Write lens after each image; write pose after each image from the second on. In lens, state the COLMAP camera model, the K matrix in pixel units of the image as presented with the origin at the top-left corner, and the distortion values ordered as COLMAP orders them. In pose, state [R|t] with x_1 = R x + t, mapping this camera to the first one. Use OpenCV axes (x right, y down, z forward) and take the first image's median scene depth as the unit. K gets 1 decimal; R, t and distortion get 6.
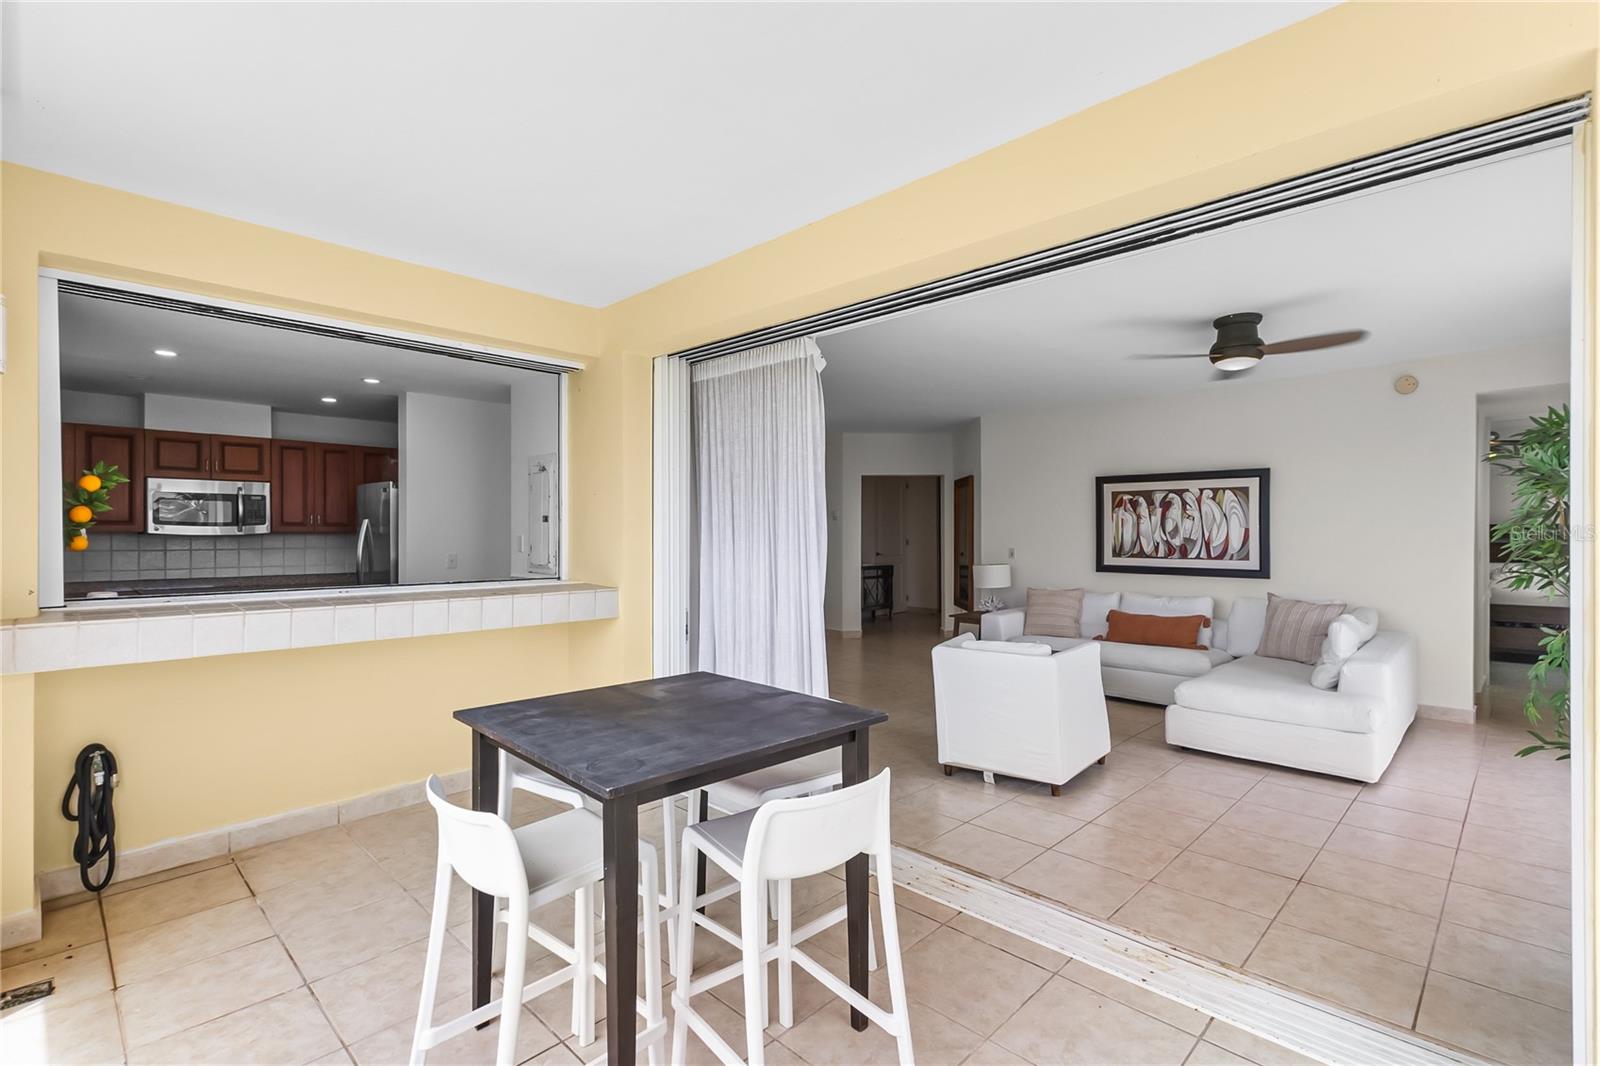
lens RADIAL K [[734.4, 0, 804.3], [0, 734.4, 535.1], [0, 0, 1]] dist [0.019241, -0.003054]
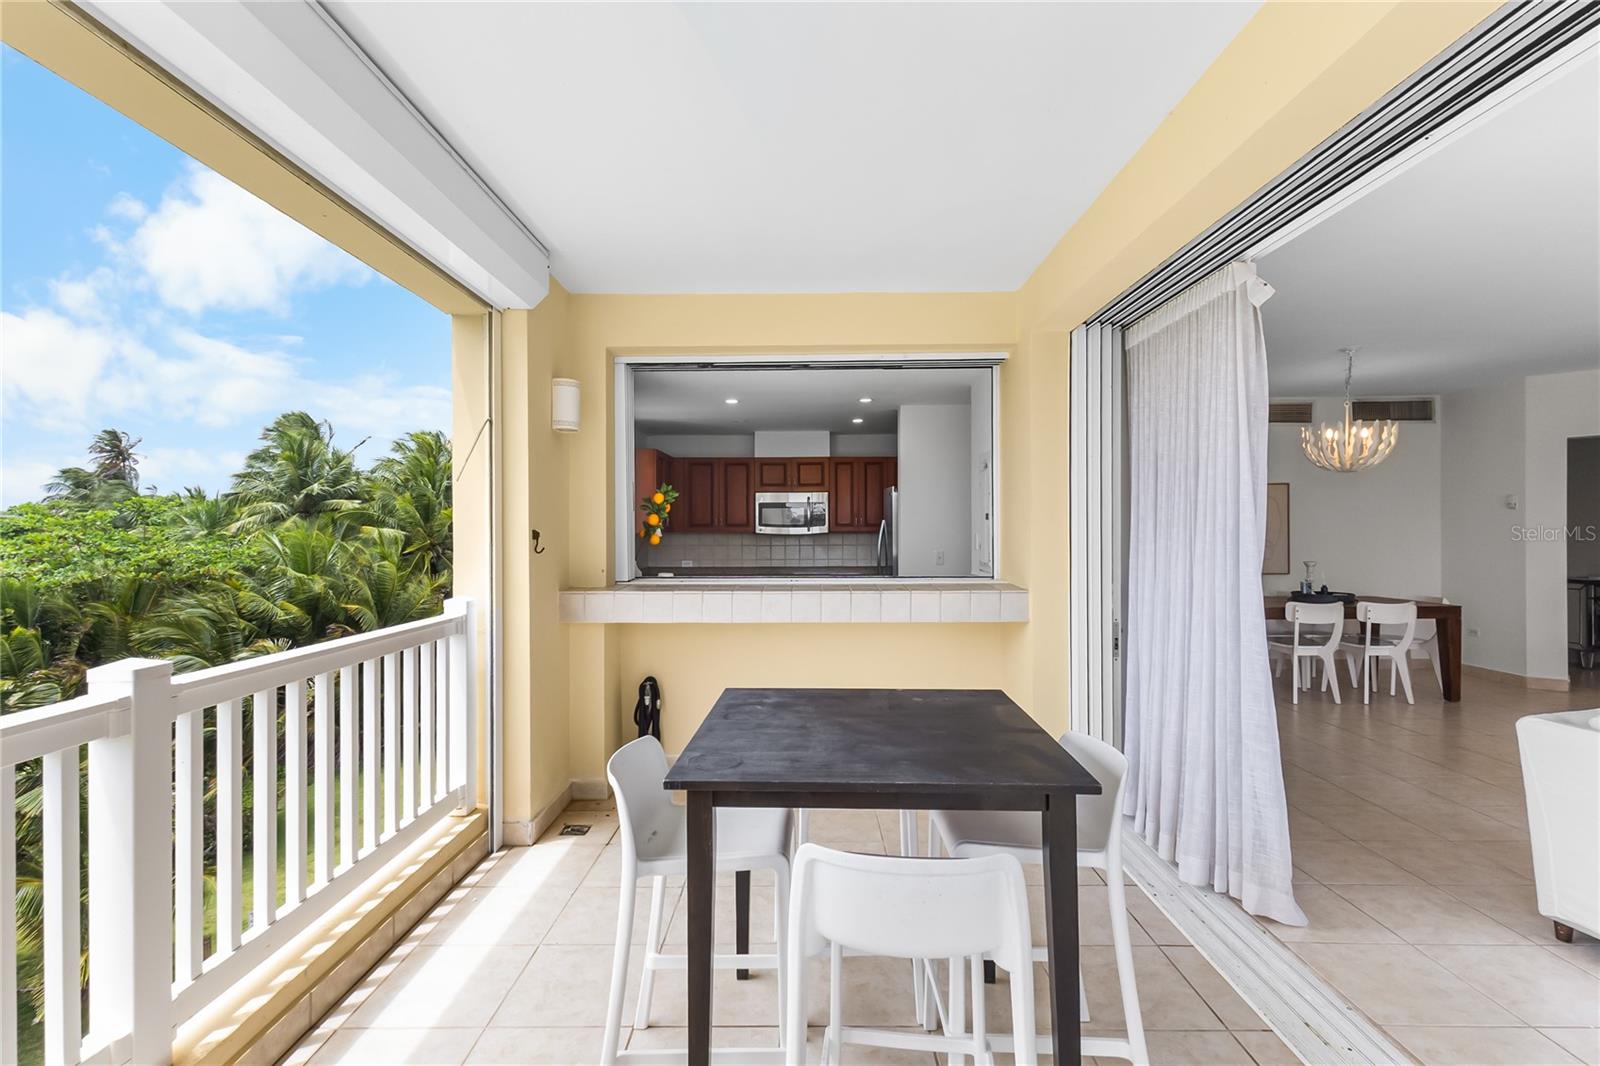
lens RADIAL K [[734.4, 0, 787.8], [0, 734.4, 533.5], [0, 0, 1]] dist [0.019241, -0.003054]
pose [[0.692099, -0.003208, -0.721796, 0.135041], [0.002398, 0.999995, -0.002145, 0.001713], [0.721799, -0.000247, 0.692103, 0.097173]]
